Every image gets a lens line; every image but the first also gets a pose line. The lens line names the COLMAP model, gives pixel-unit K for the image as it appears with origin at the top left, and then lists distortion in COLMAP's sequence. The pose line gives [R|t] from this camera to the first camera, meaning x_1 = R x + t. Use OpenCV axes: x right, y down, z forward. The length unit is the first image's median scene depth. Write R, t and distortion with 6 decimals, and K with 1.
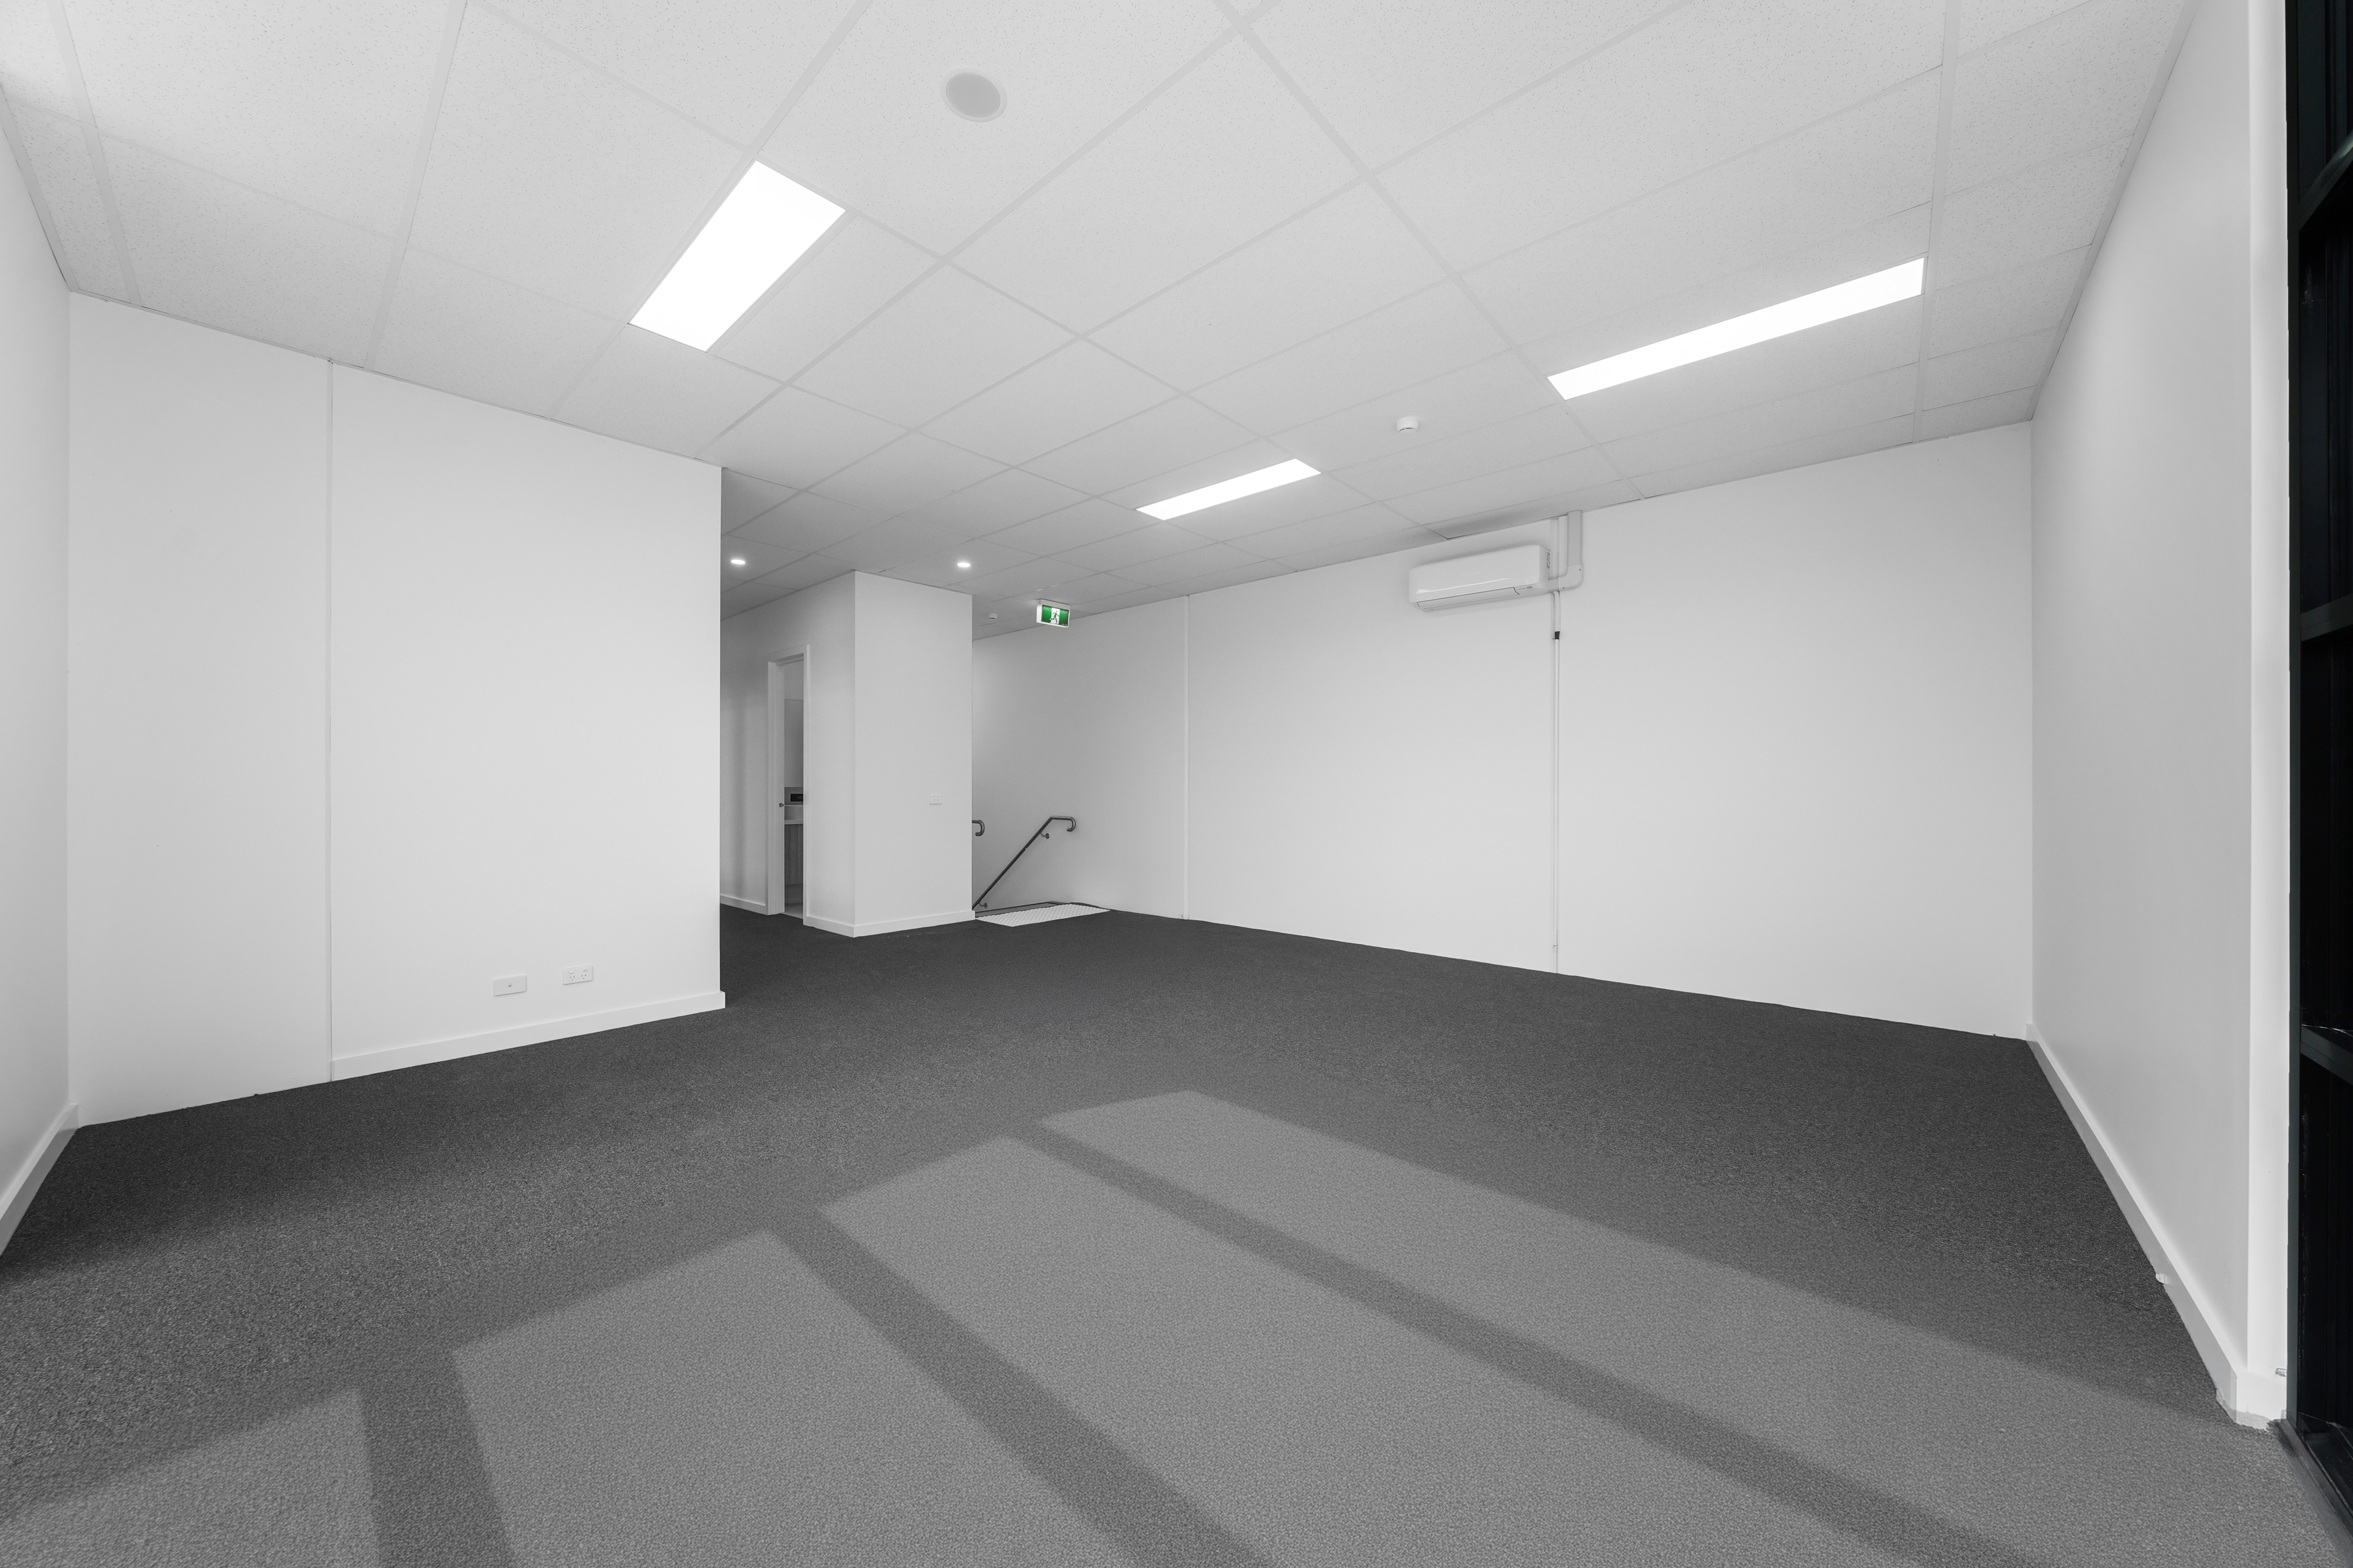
lens RADIAL K [[803.6, 0, 1163.8], [0, 803.6, 784.8], [0, 0, 1]] dist [0.000390, 0.000105]
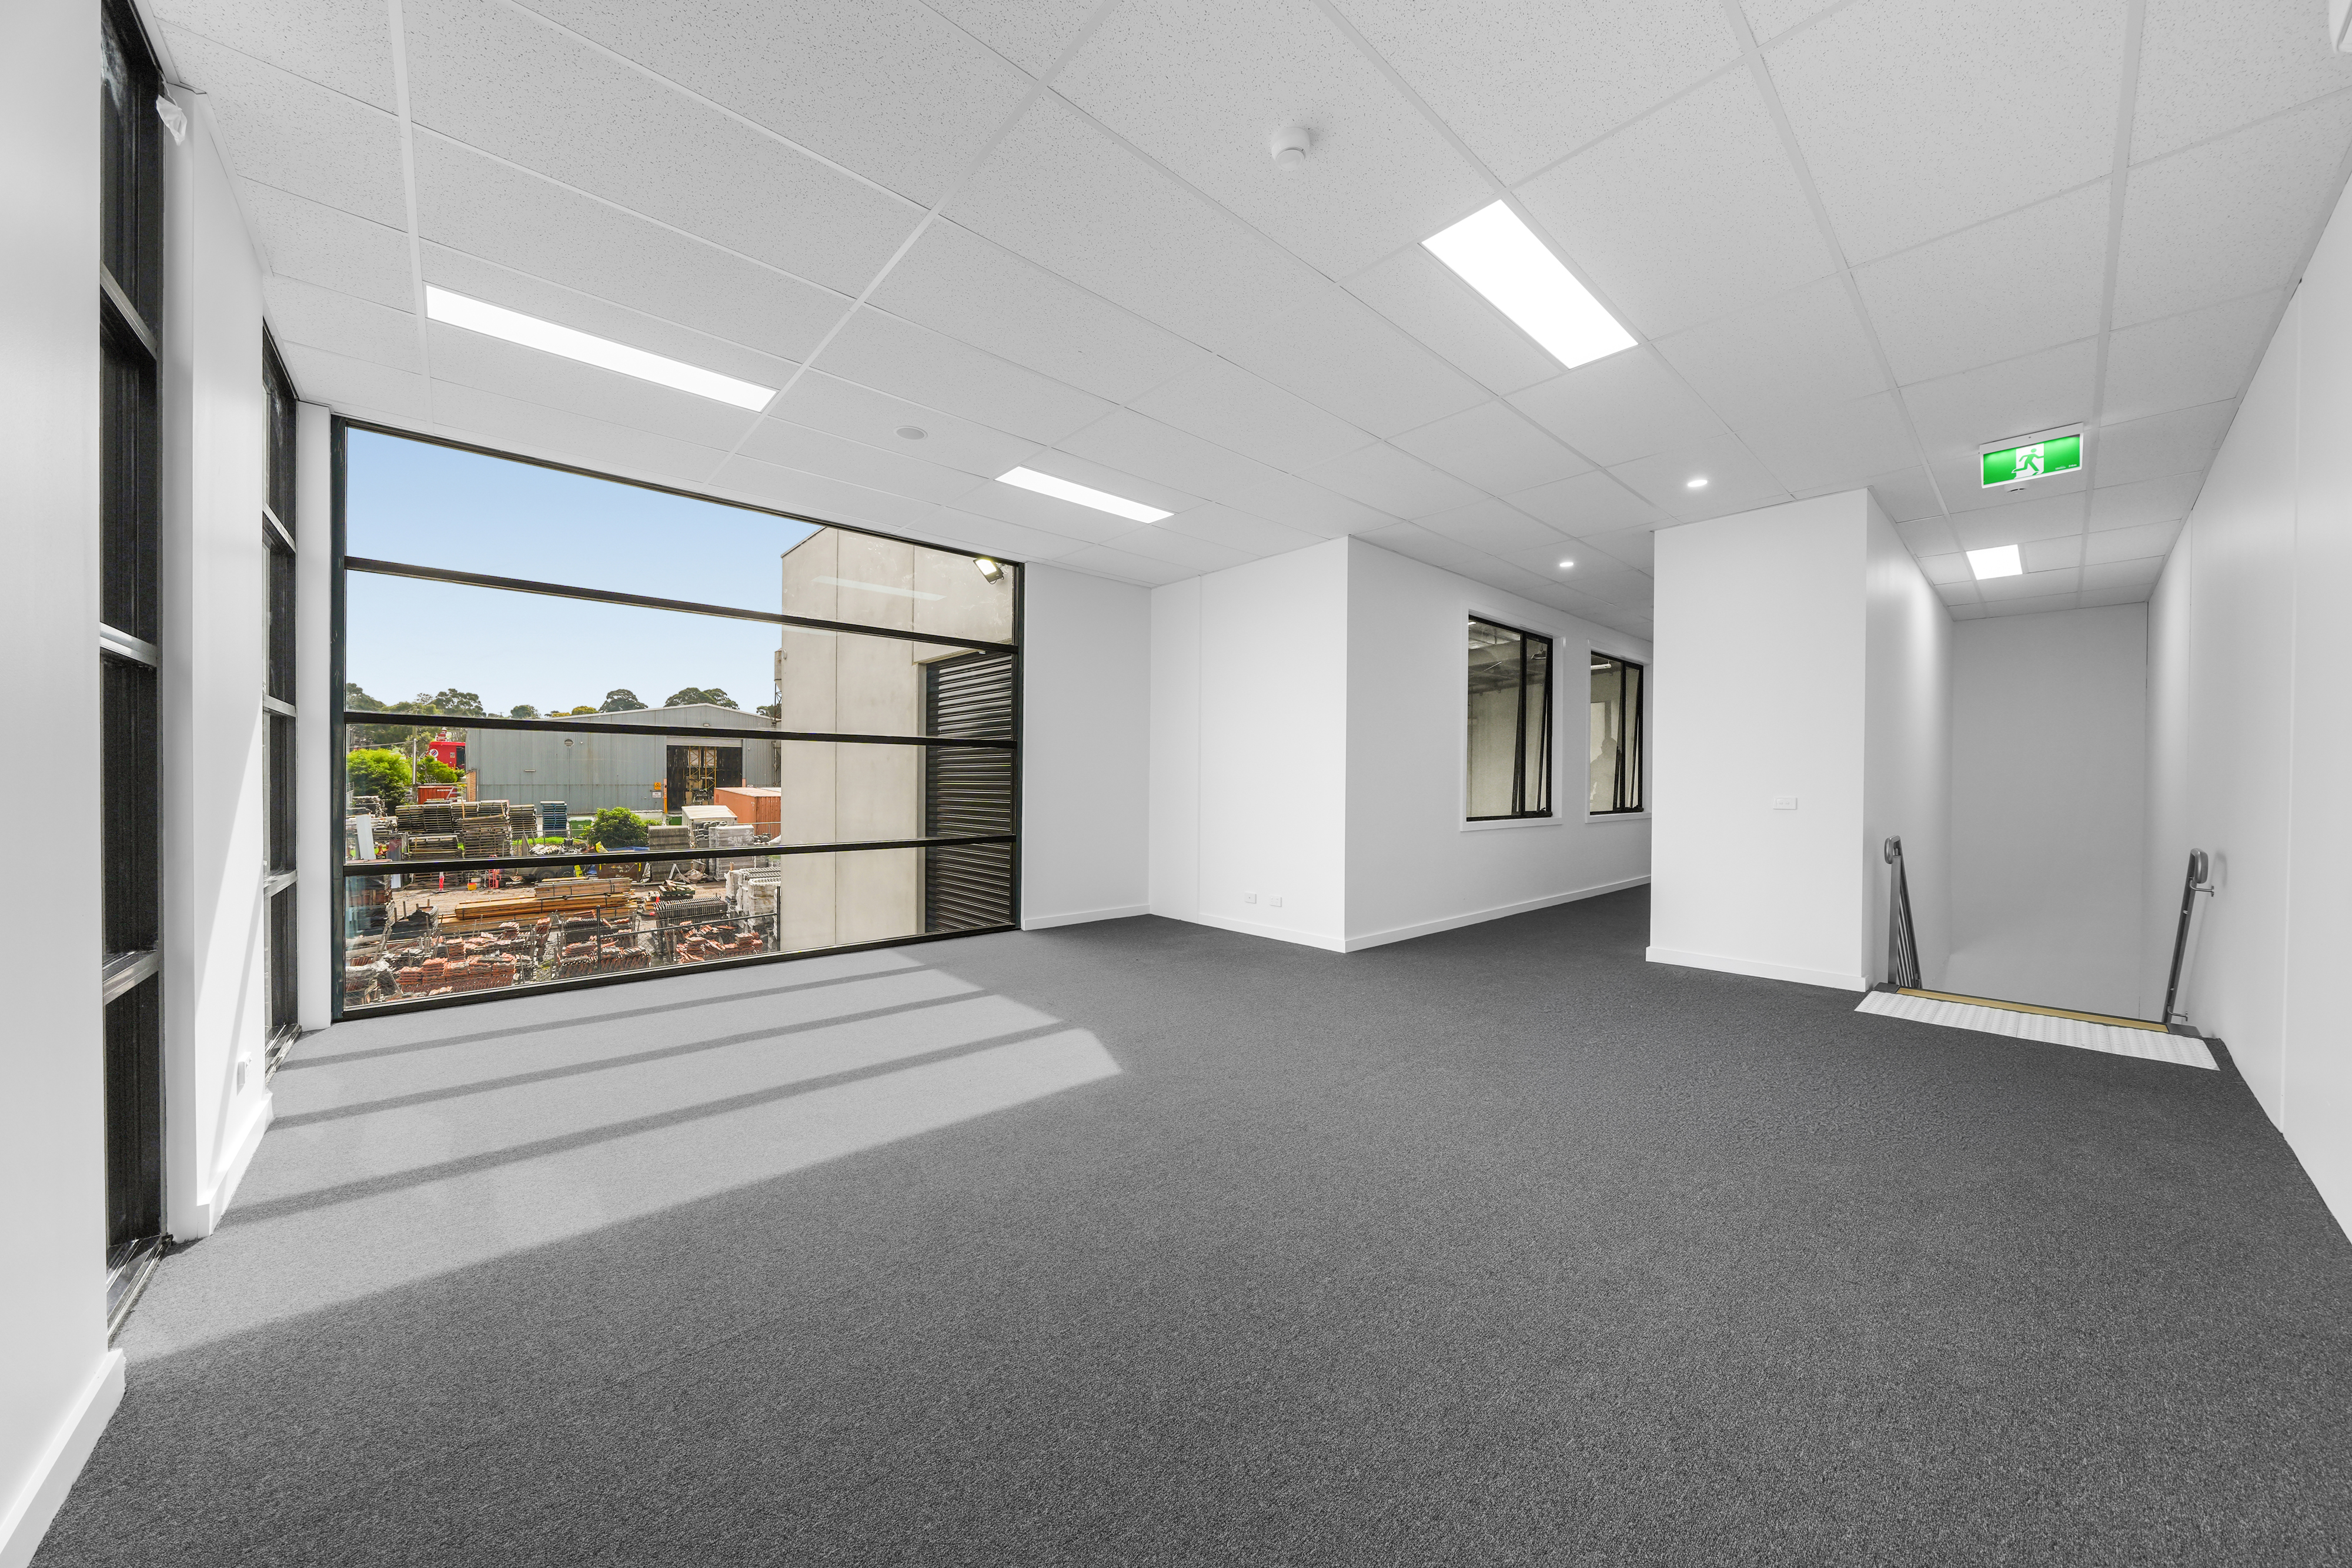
lens RADIAL K [[803.3, 0, 1163.3], [0, 803.3, 784.8], [0, 0, 1]] dist [0.000390, 0.000105]
pose [[-0.113497, 0.004524, -0.993528, 0.930483], [-0.004461, 0.999977, 0.005063, 0.002920], [0.993528, 0.005006, -0.113474, 1.028068]]
